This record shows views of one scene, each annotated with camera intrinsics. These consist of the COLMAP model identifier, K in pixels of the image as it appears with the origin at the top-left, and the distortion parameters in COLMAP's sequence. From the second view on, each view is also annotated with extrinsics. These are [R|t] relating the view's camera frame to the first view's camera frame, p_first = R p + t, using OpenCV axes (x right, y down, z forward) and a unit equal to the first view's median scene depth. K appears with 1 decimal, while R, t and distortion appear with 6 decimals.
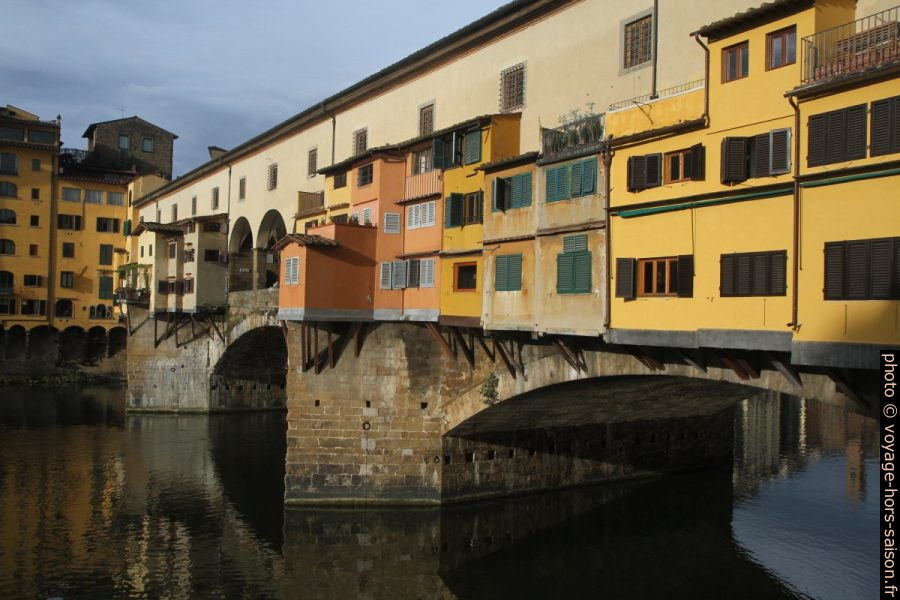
lens RADIAL K [[786.9, 0, 450.0], [0, 786.9, 300.0], [0, 0, 1]] dist [-0.043938, -0.001110]
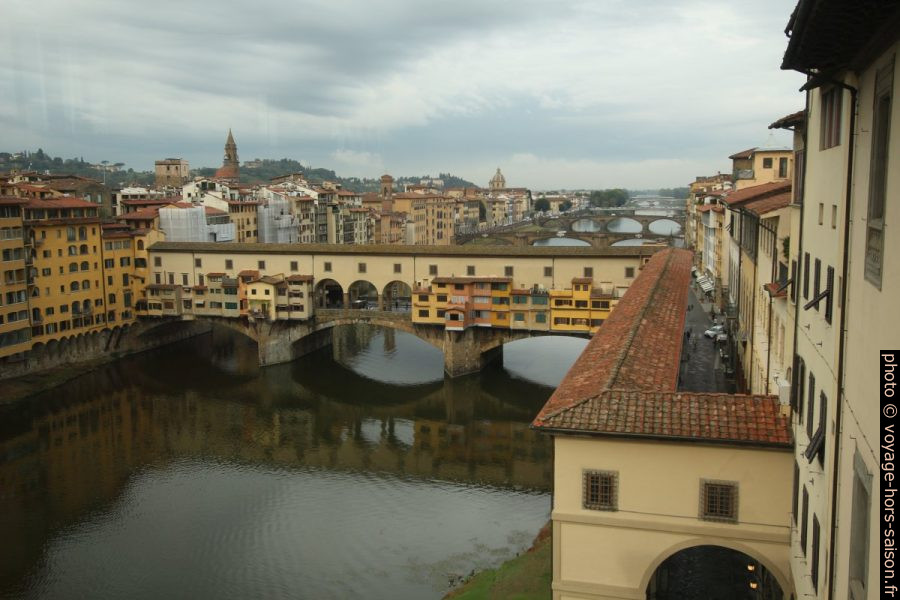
lens RADIAL K [[786.9, 0, 450.0], [0, 786.9, 300.0], [0, 0, 1]] dist [-0.043938, -0.001110]
pose [[0.765668, -0.110381, 0.633695, -2.549188], [0.013943, 0.987783, 0.155212, -0.691353], [-0.643085, -0.110006, 0.757852, -1.807824]]
